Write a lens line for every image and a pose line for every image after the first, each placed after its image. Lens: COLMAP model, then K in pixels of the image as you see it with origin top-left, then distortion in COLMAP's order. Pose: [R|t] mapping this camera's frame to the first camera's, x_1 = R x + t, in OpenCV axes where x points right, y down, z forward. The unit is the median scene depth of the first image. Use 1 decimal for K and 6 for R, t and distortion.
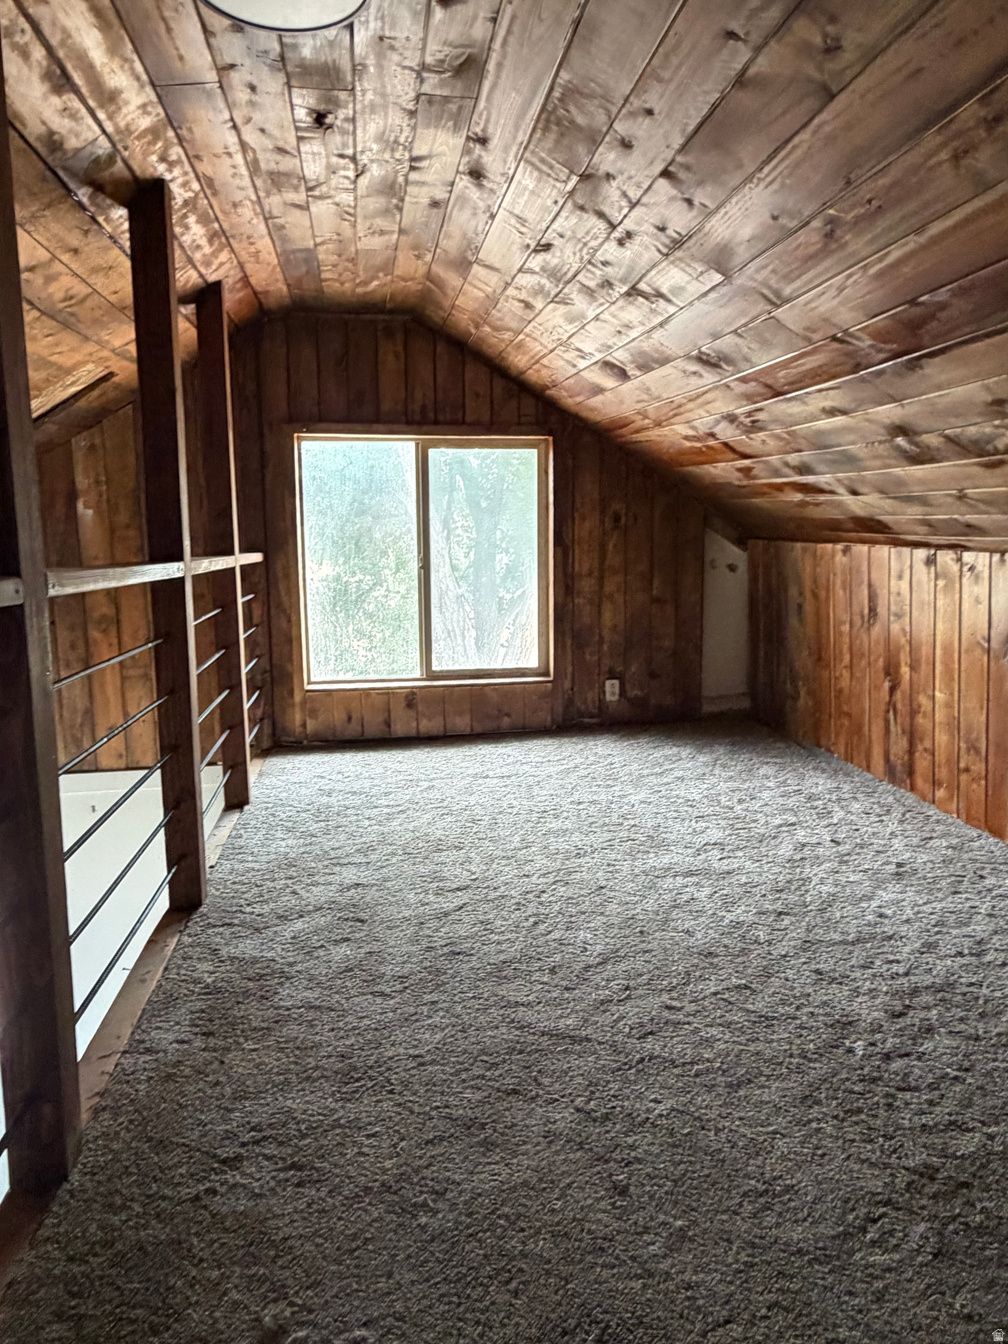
lens RADIAL K [[874.8, 0, 509.6], [0, 874.8, 670.0], [0, 0, 1]] dist [-0.005758, 0.003214]
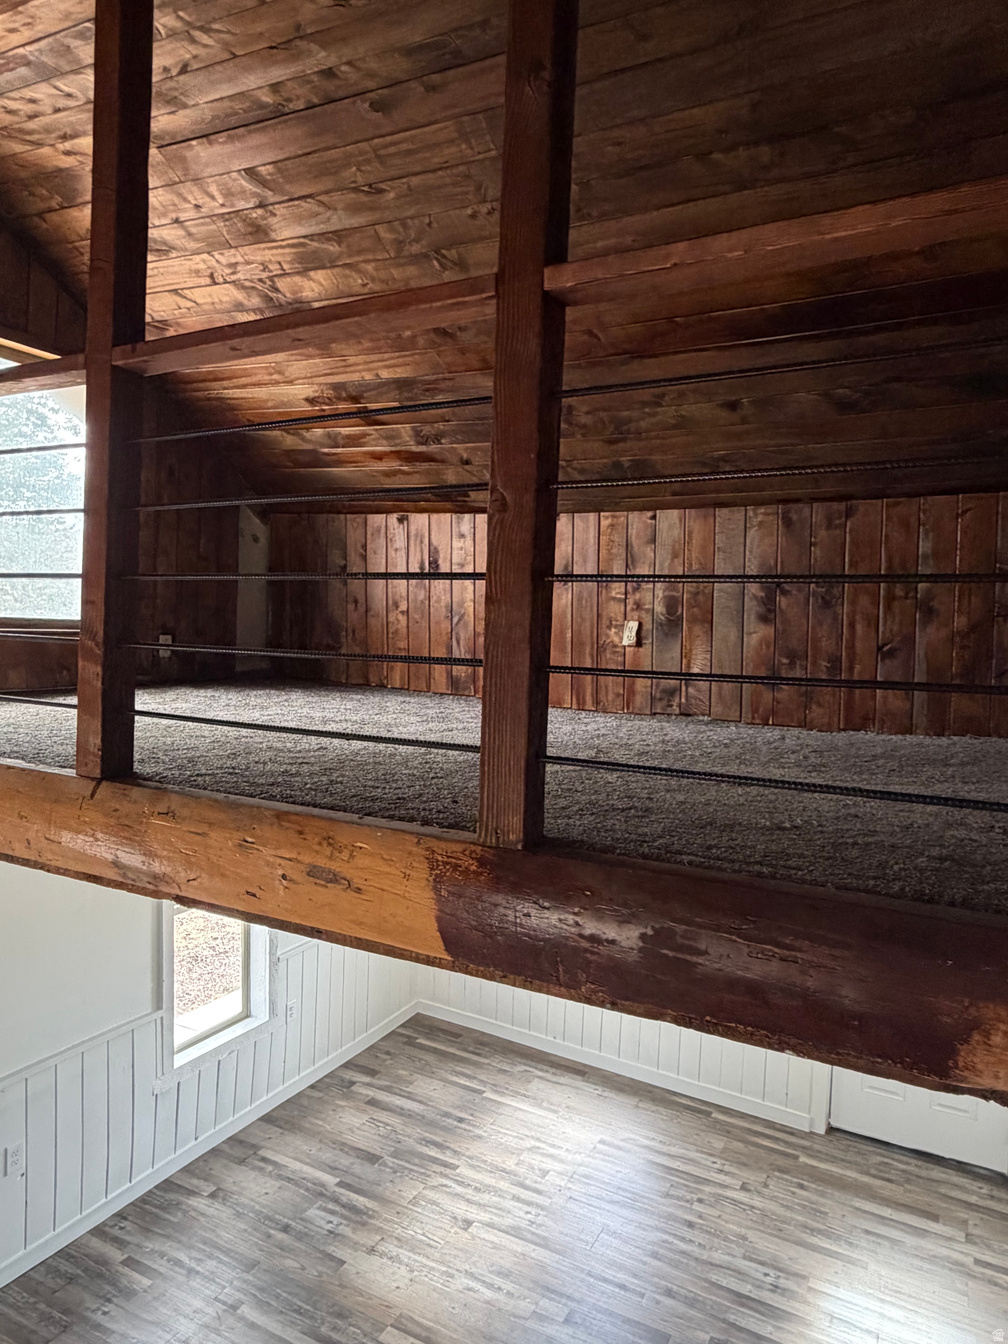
lens RADIAL K [[874.8, 0, 508.7], [0, 874.8, 672.2], [0, 0, 1]] dist [-0.005758, 0.003214]
pose [[0.599274, -0.001821, 0.800542, -0.468660], [0.072144, 0.996051, -0.051741, 0.140310], [-0.797286, 0.088762, 0.597039, 0.117400]]
